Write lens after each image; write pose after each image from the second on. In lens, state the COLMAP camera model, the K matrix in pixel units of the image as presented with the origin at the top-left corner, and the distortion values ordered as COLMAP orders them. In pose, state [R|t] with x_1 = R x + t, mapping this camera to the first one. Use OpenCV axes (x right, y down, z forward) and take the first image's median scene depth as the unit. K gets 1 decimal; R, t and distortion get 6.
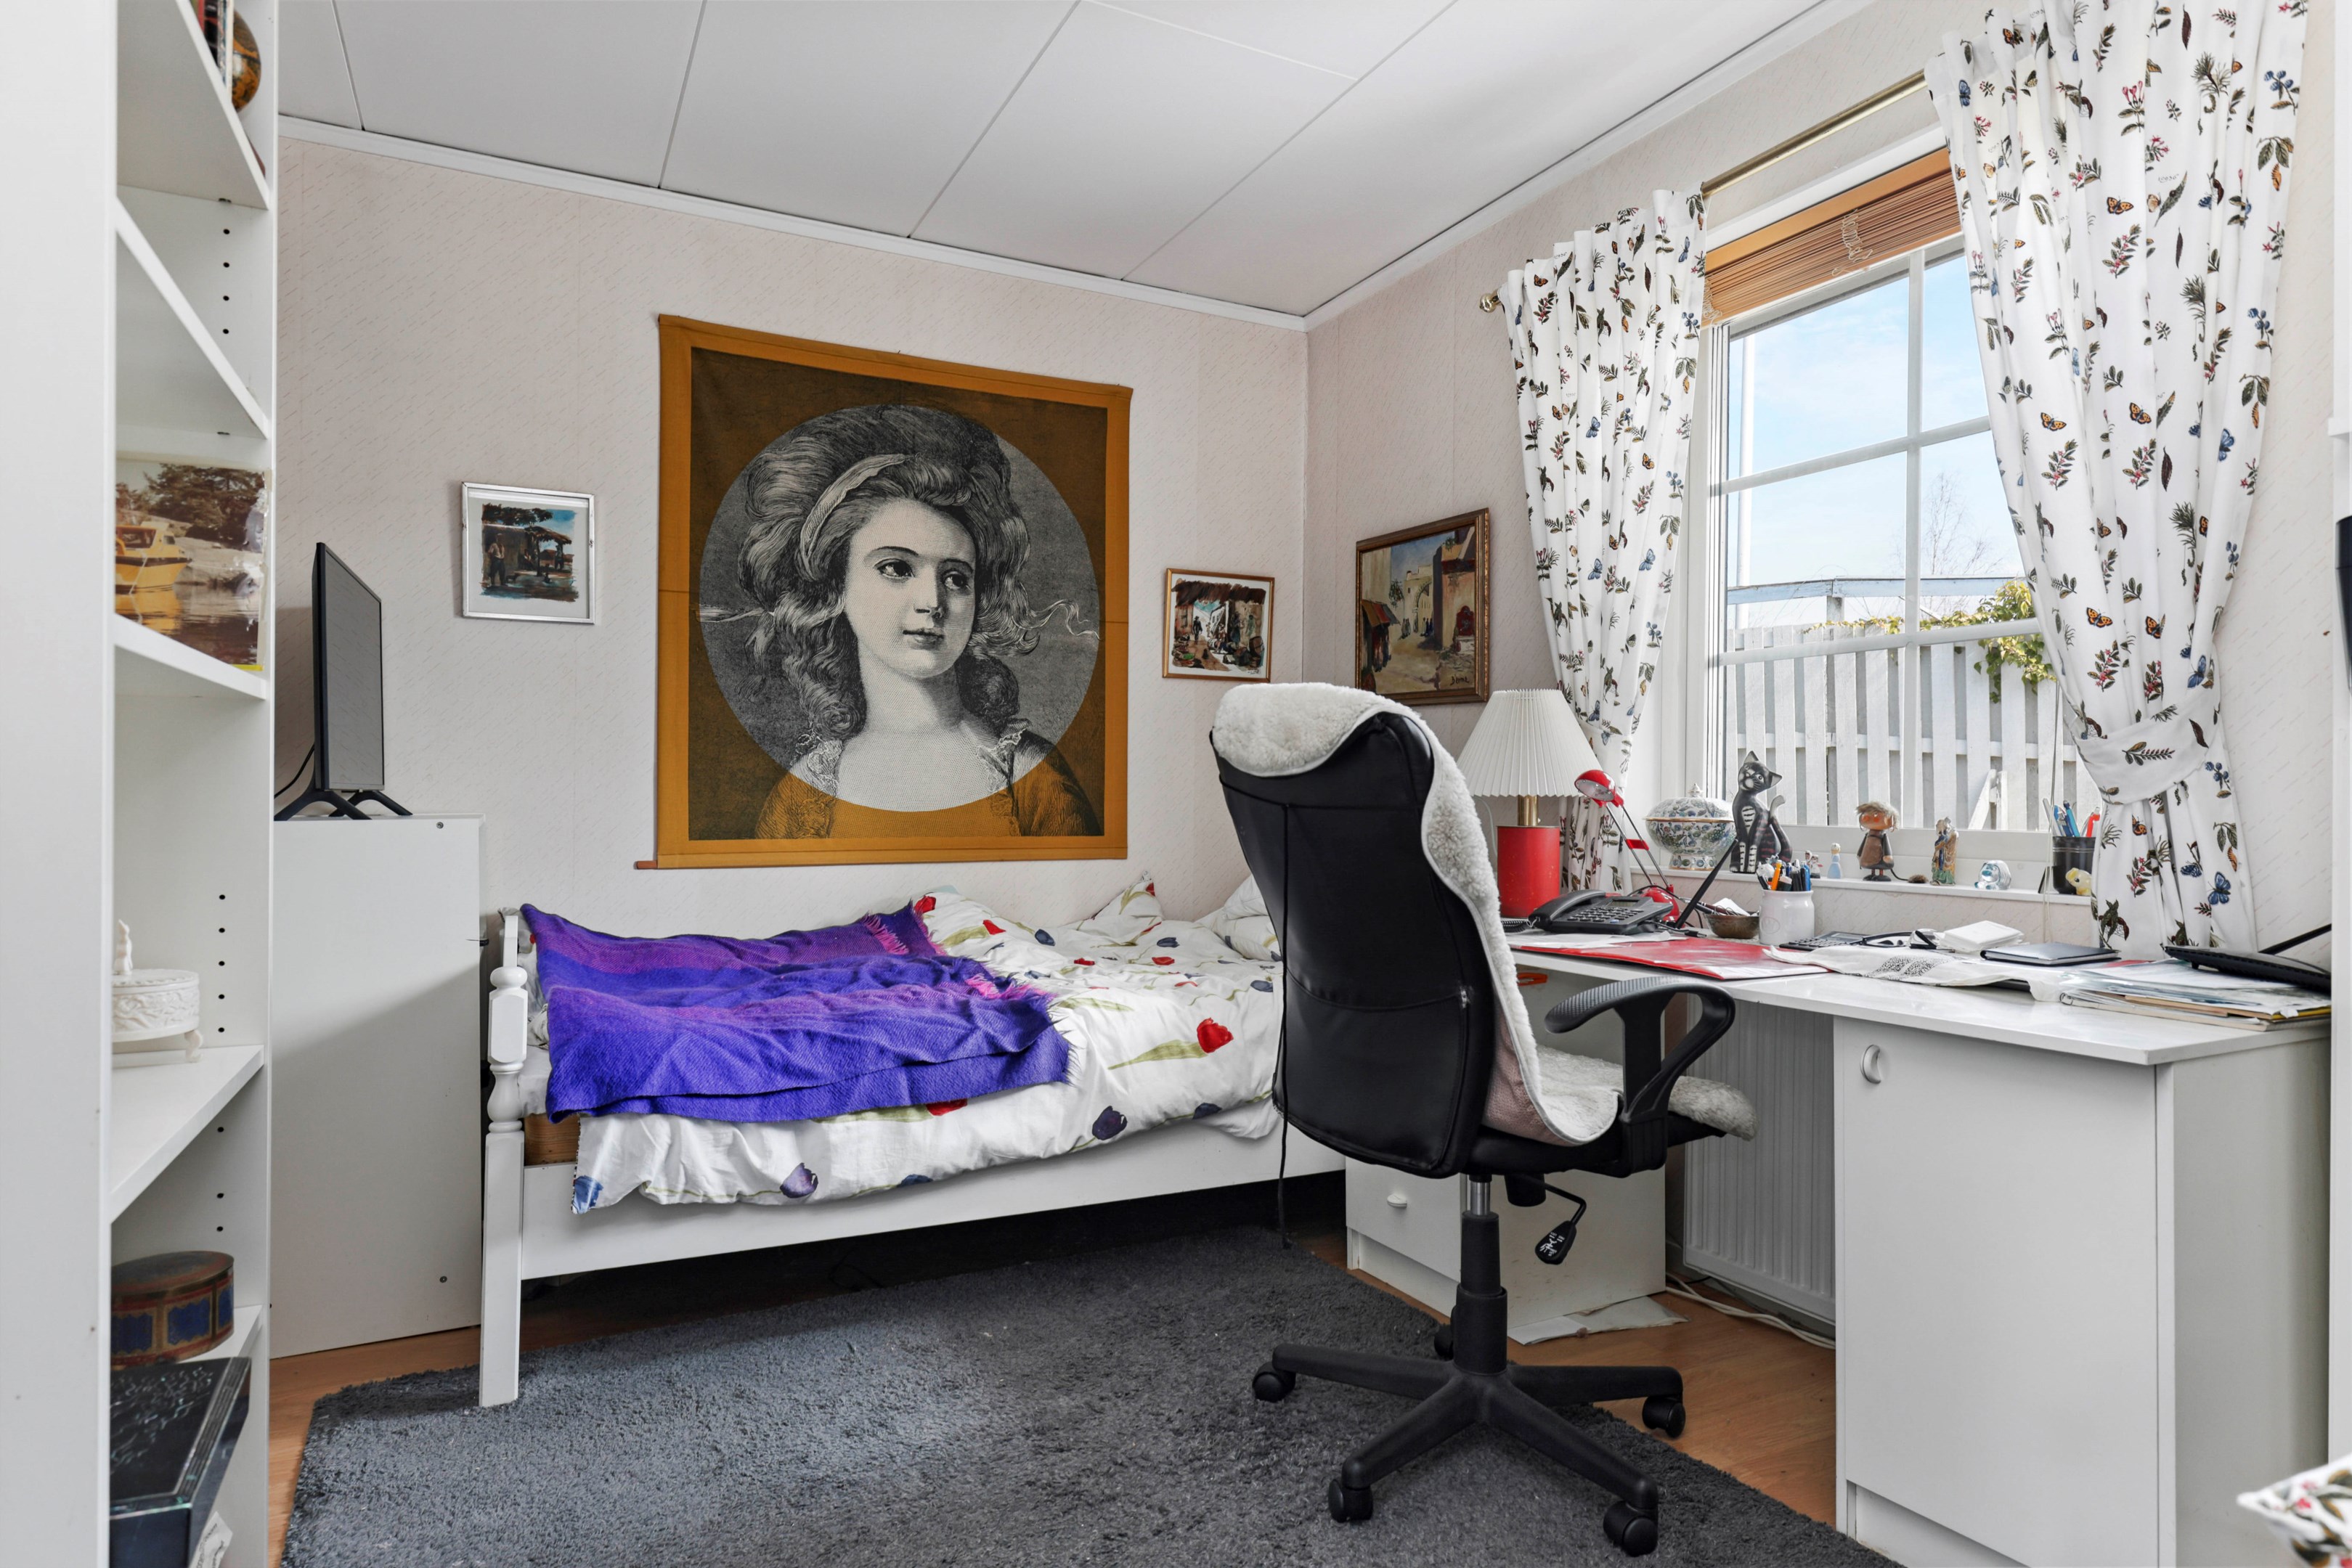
lens RADIAL K [[1333.1, 0, 1184.4], [0, 1333.1, 789.4], [0, 0, 1]] dist [0.006038, 0.000449]
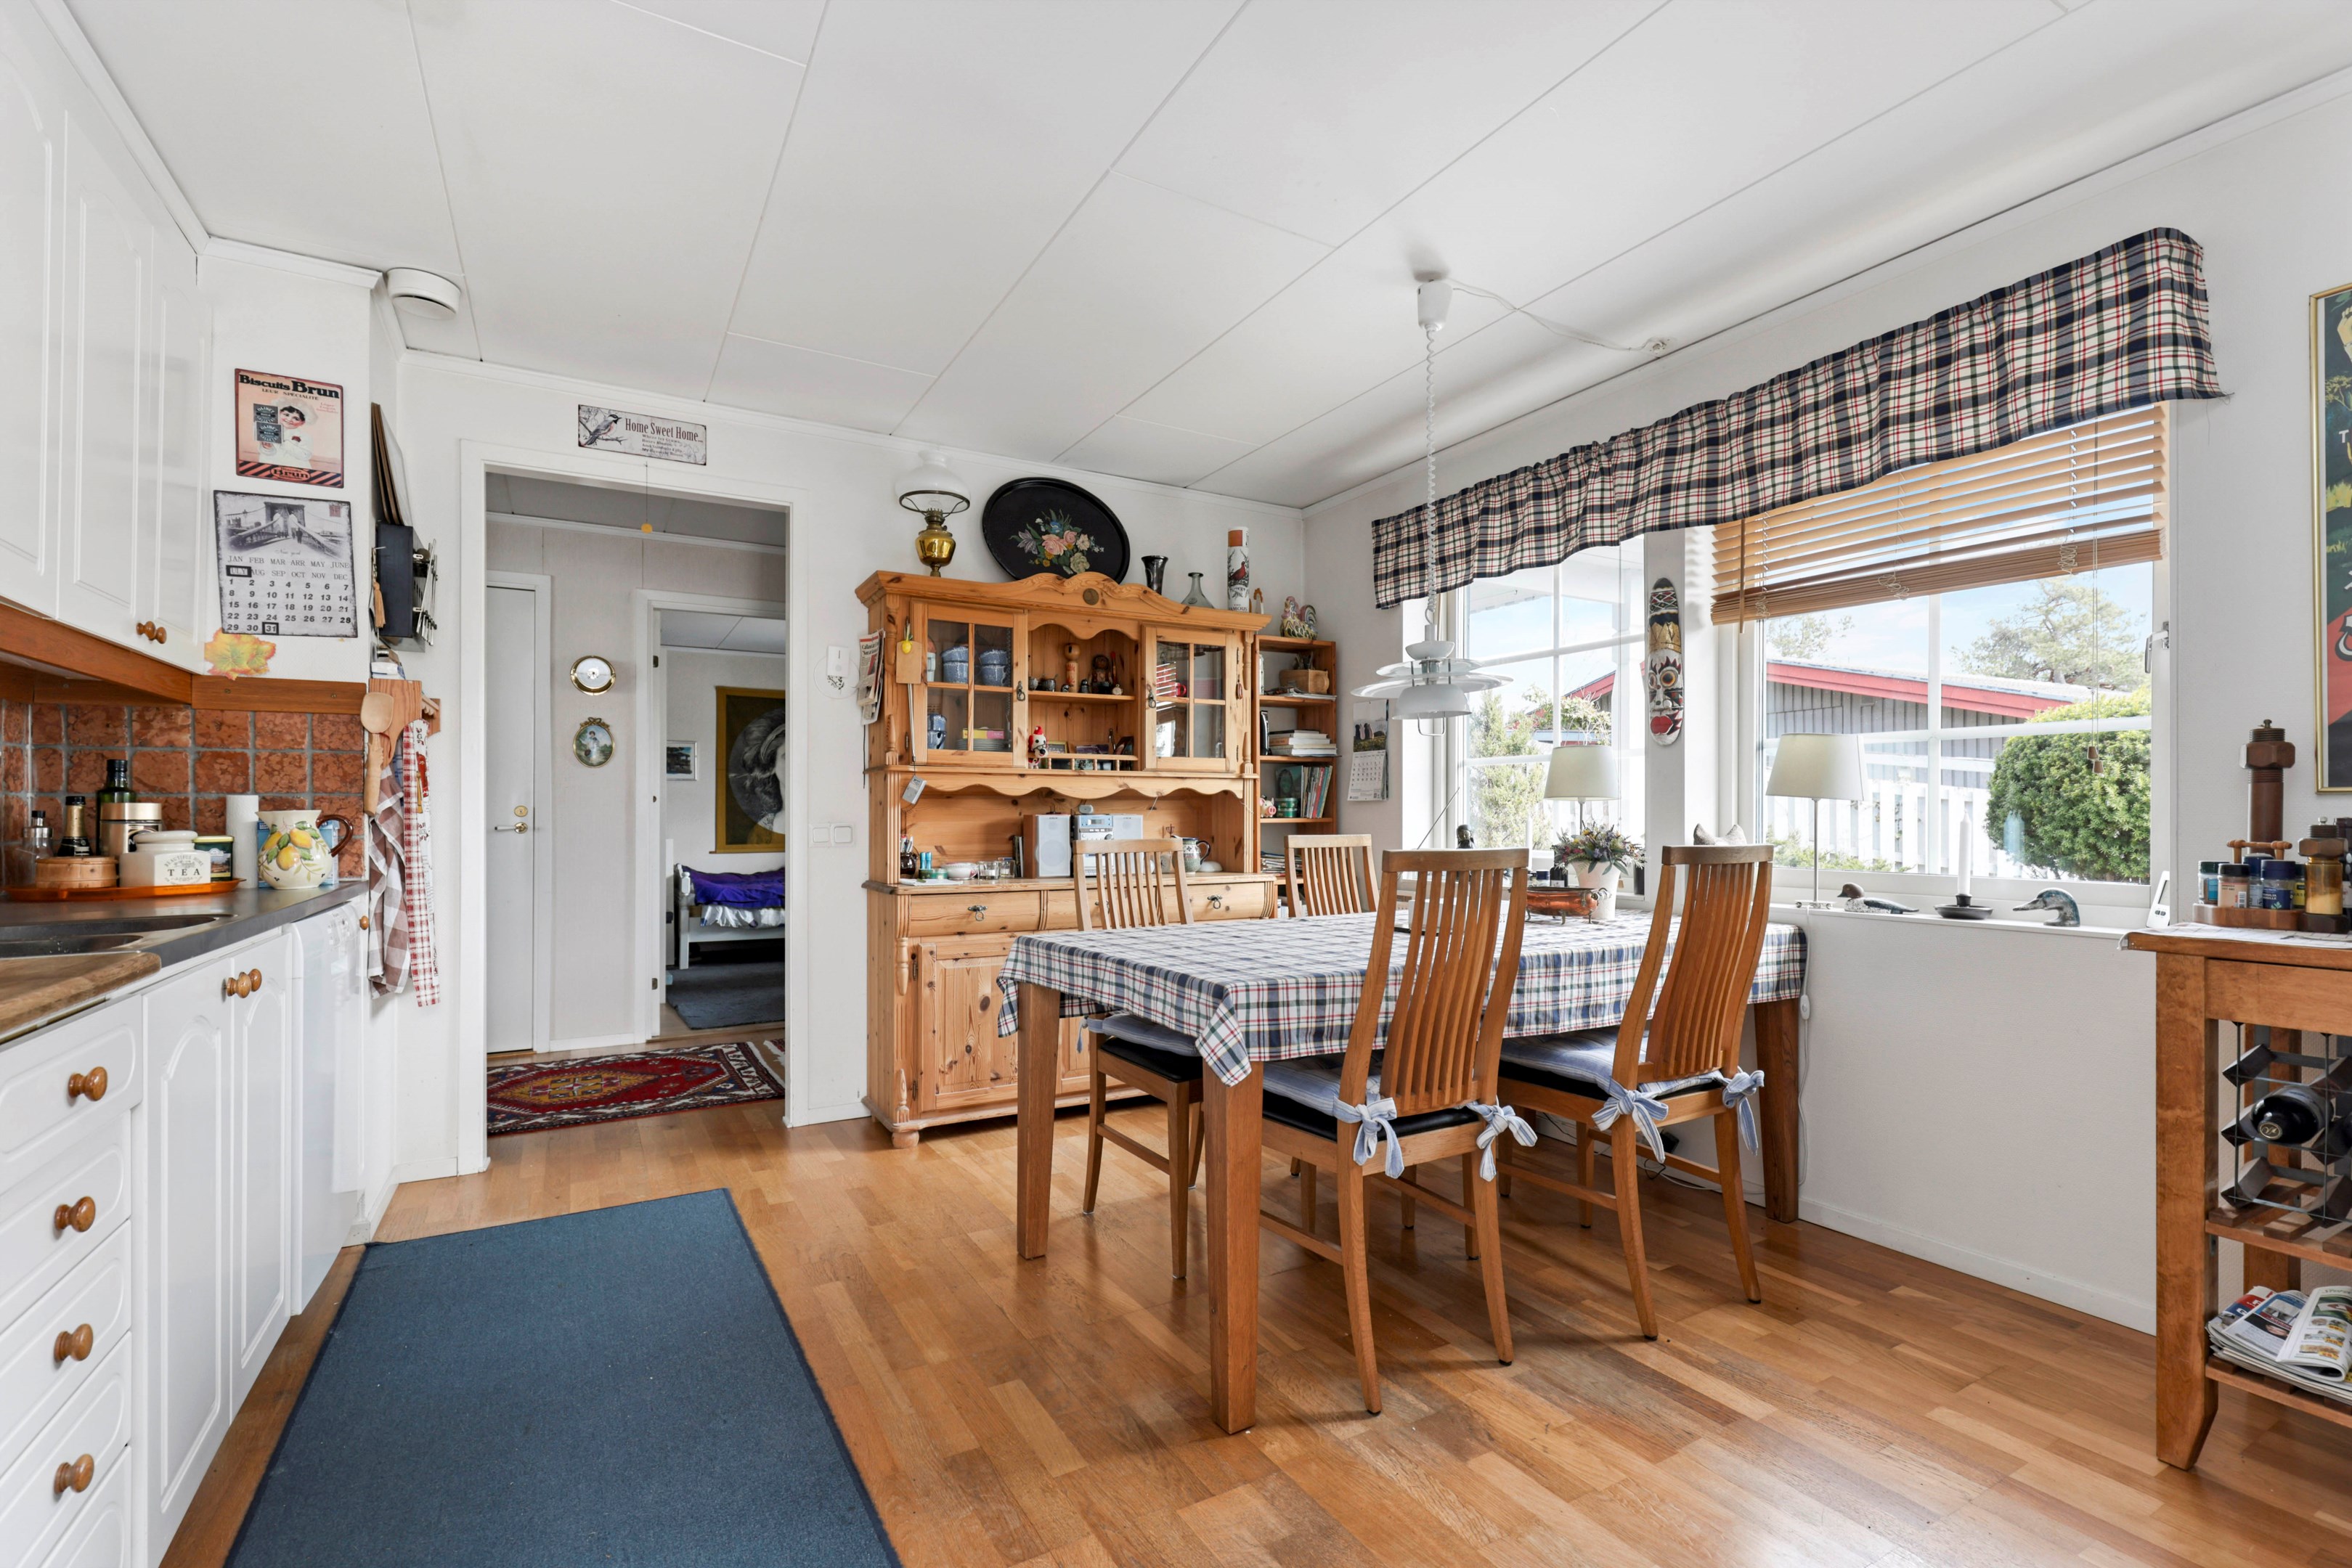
lens RADIAL K [[1069.0, 0, 1187.1], [0, 1069.0, 806.2], [0, 0, 1]] dist [-0.000012, 0.000299]
pose [[0.998506, -0.004975, 0.054414, 0.614085], [0.004959, 0.999988, 0.000443, -0.051514], [-0.054415, -0.000173, 0.998518, -1.675124]]
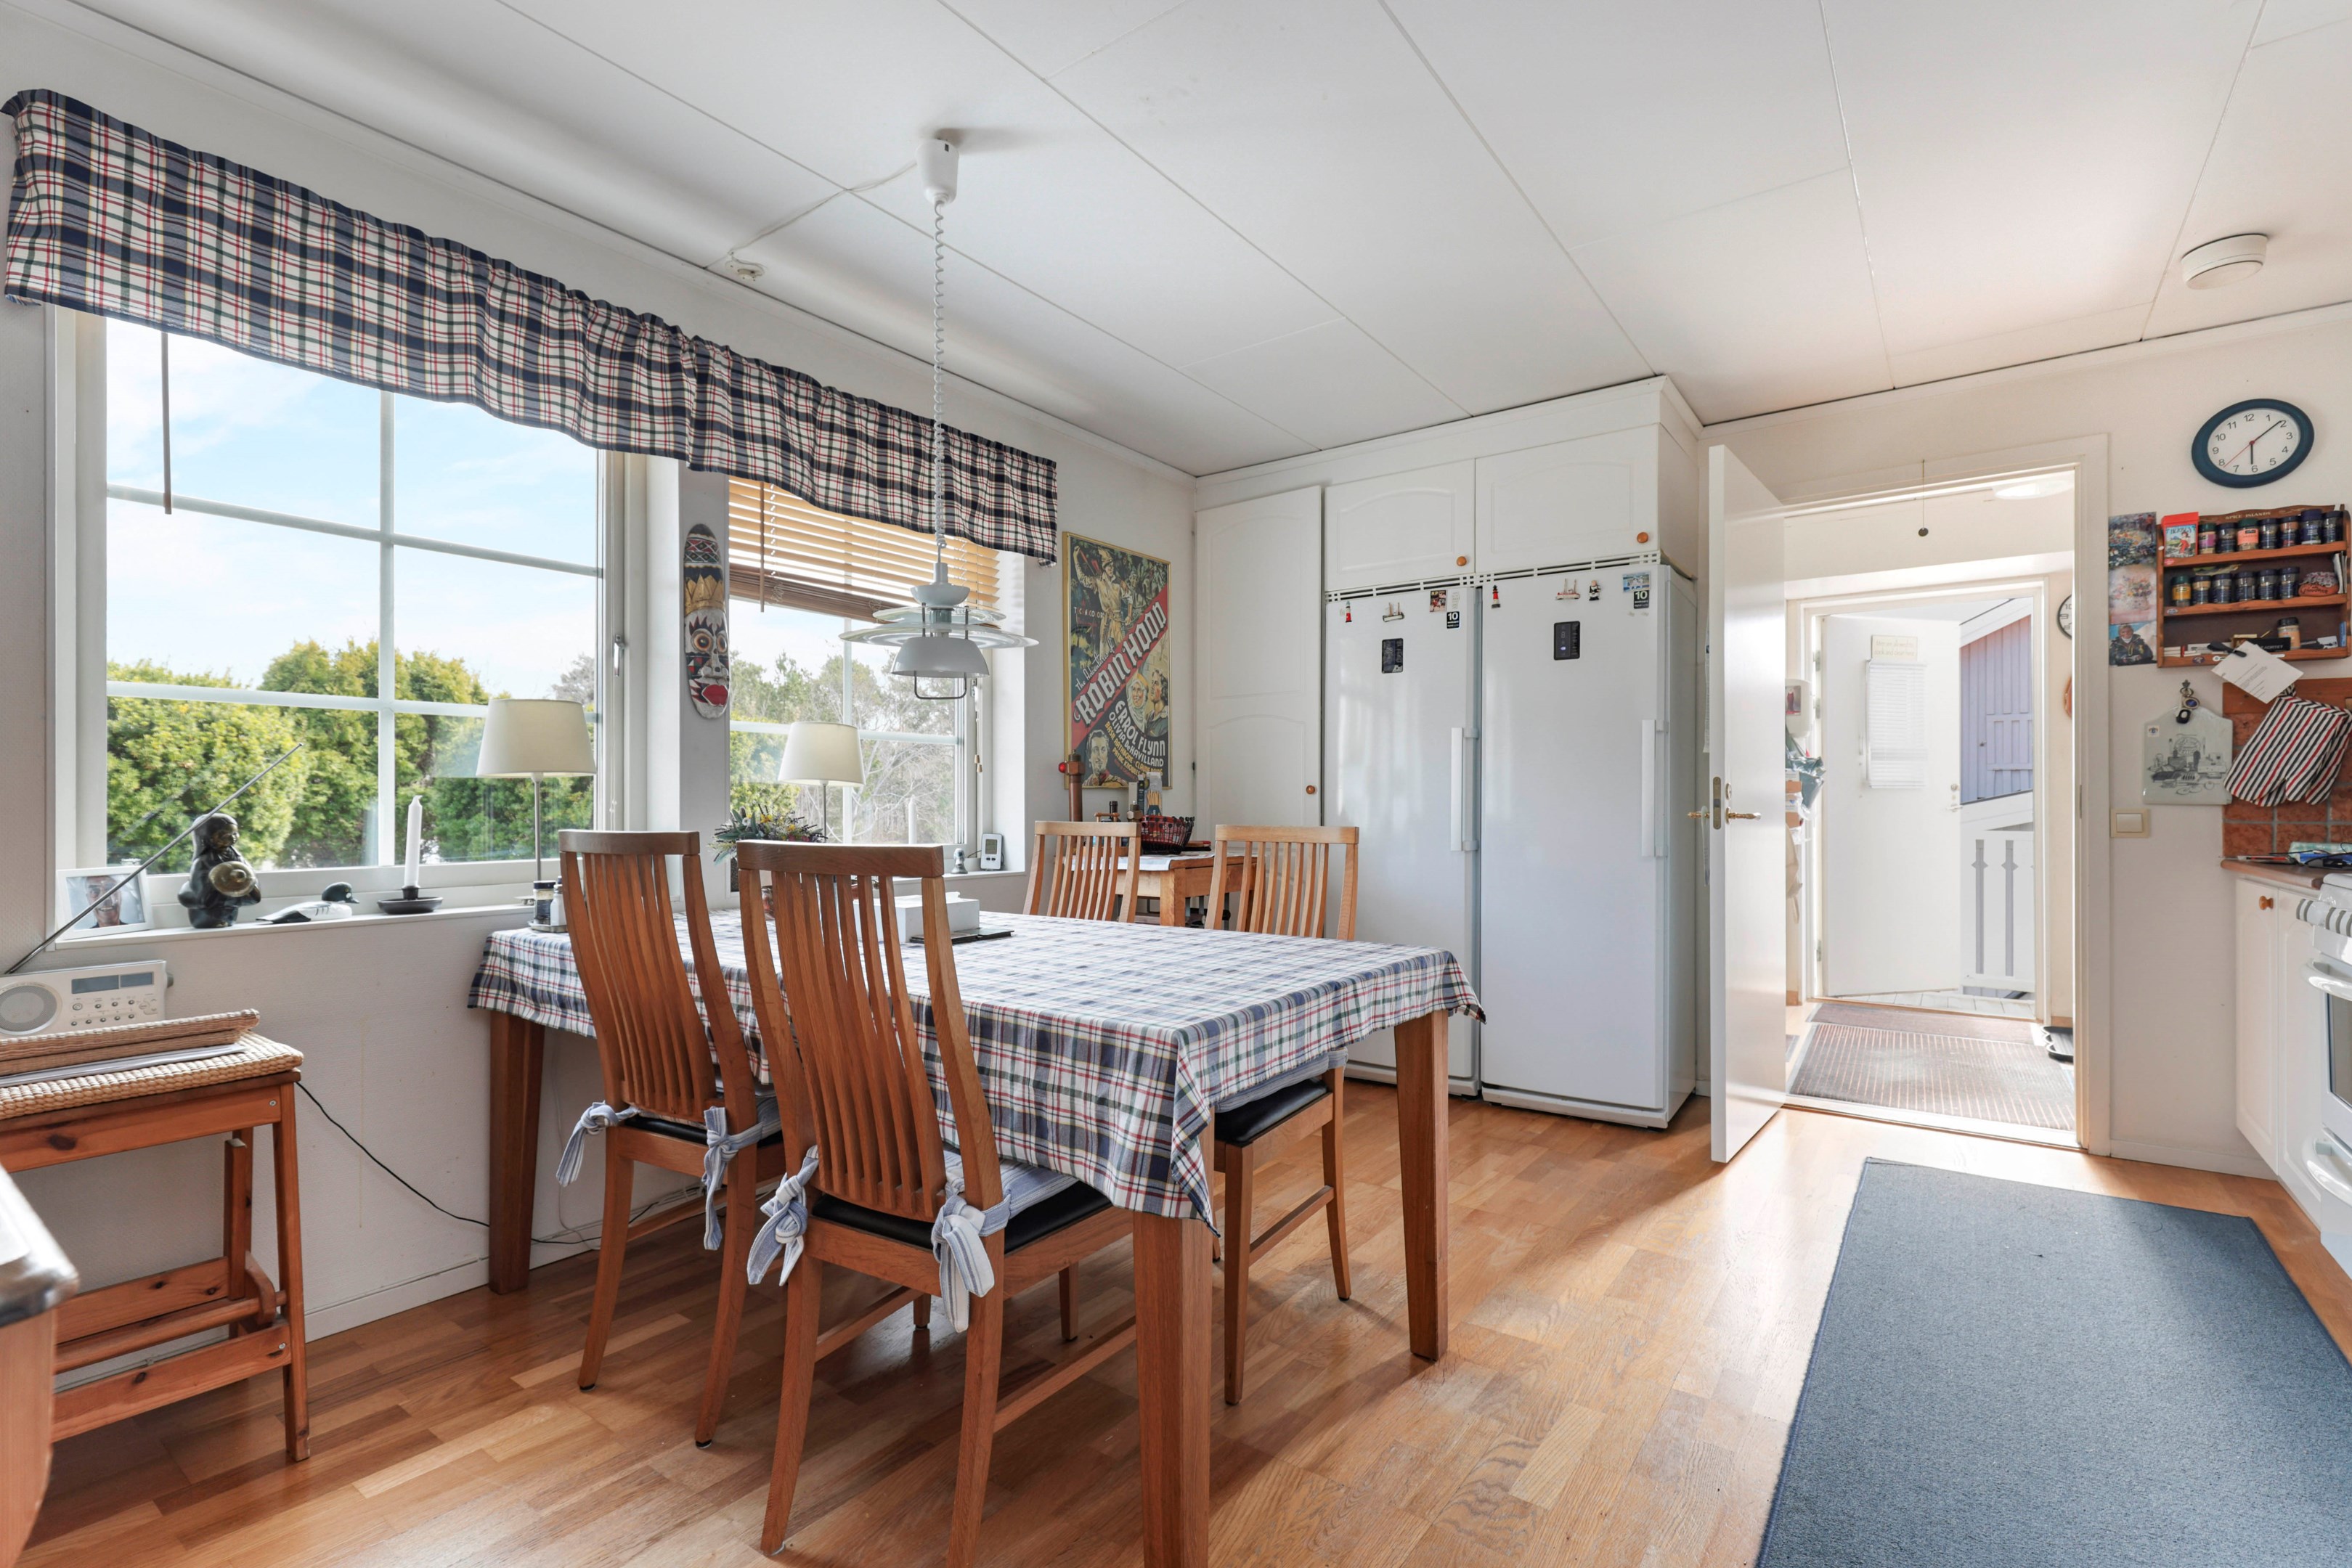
lens RADIAL K [[1069.0, 0, 1197.5], [0, 1069.0, 794.6], [0, 0, 1]] dist [-0.000012, 0.000299]
pose [[-0.468413, 0.001394, 0.883509, -1.367287], [-0.009214, 0.999937, -0.006463, -0.007970], [-0.883462, -0.011168, -0.468370, 2.812582]]
